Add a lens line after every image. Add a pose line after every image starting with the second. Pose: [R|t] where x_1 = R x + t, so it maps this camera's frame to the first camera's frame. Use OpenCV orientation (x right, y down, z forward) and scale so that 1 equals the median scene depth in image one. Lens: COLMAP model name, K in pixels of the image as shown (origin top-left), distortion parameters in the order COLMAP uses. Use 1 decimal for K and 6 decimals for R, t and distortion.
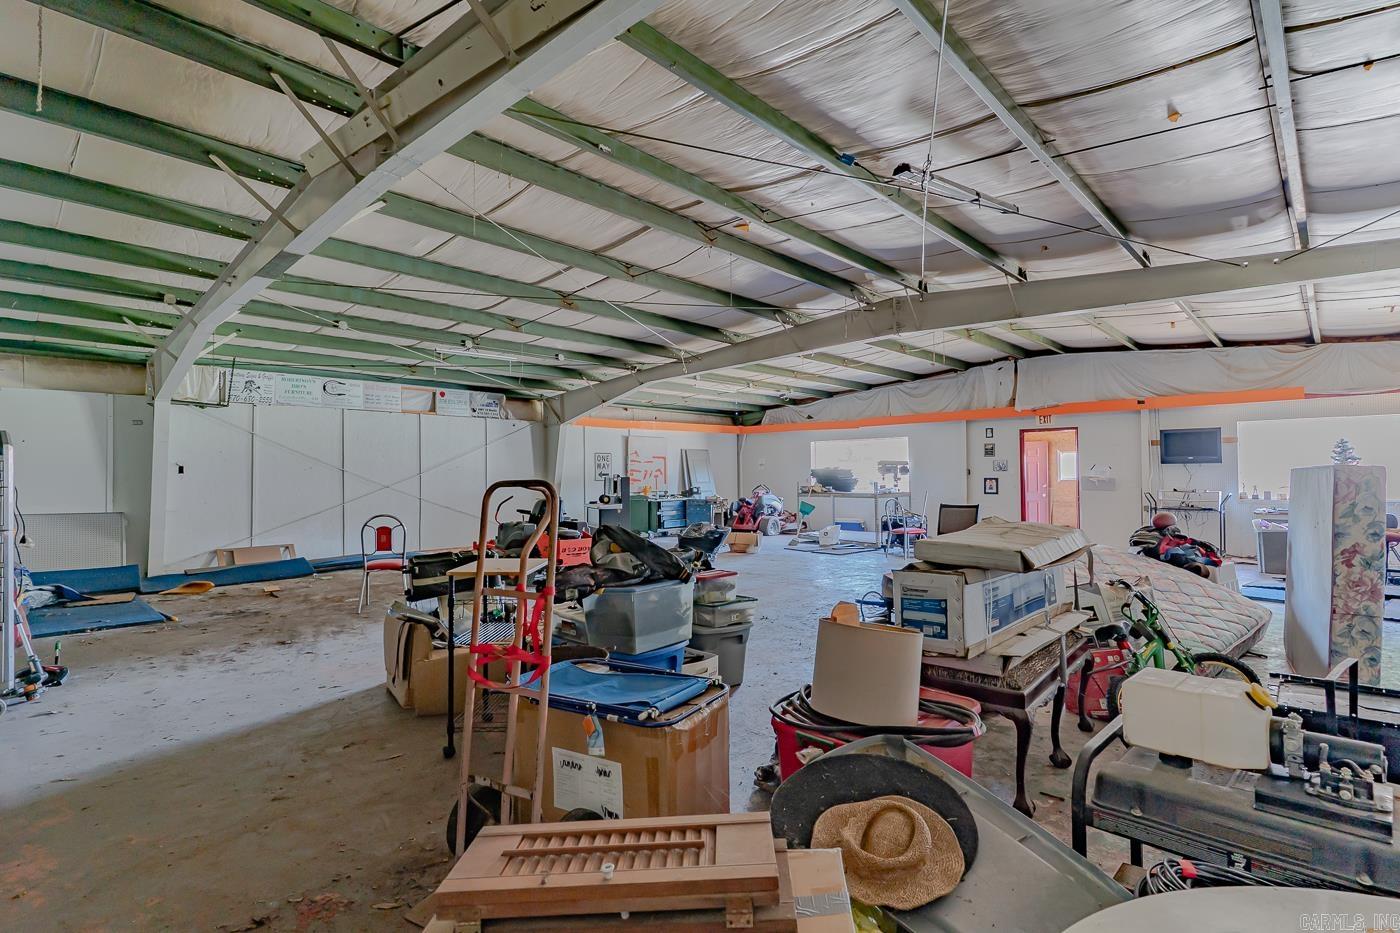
lens RADIAL K [[673.0, 0, 695.8], [0, 673.0, 476.6], [0, 0, 1]] dist [-0.002171, -0.000785]
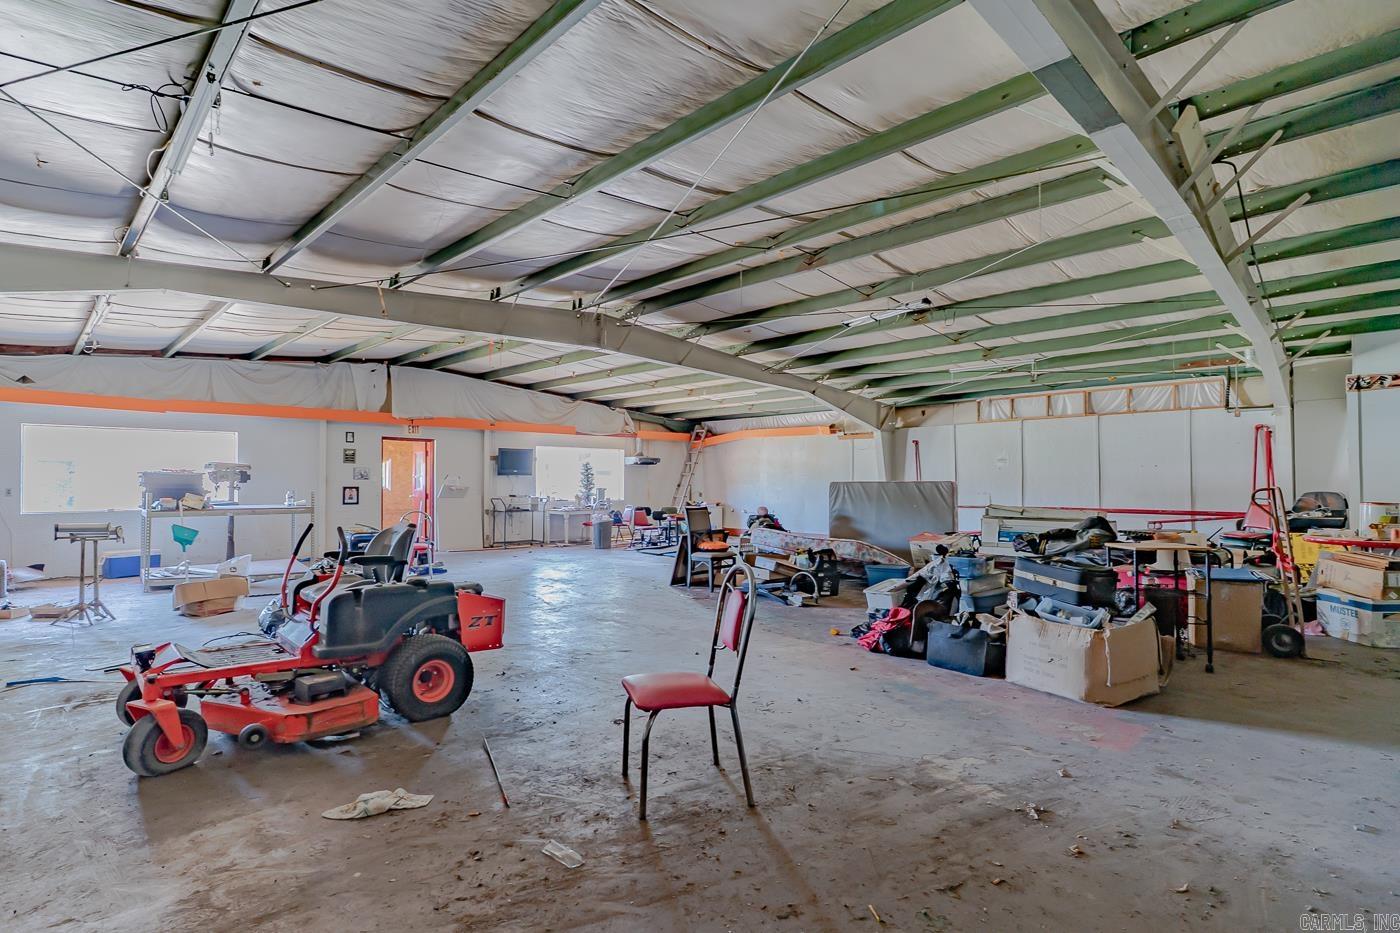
lens RADIAL K [[673.0, 0, 695.8], [0, 673.0, 476.6], [0, 0, 1]] dist [-0.002171, -0.000785]
pose [[0.015128, 0.013480, 0.999795, -0.500046], [-0.001240, 0.999909, -0.013463, -0.000025], [-0.999885, -0.001036, 0.015144, 0.560732]]
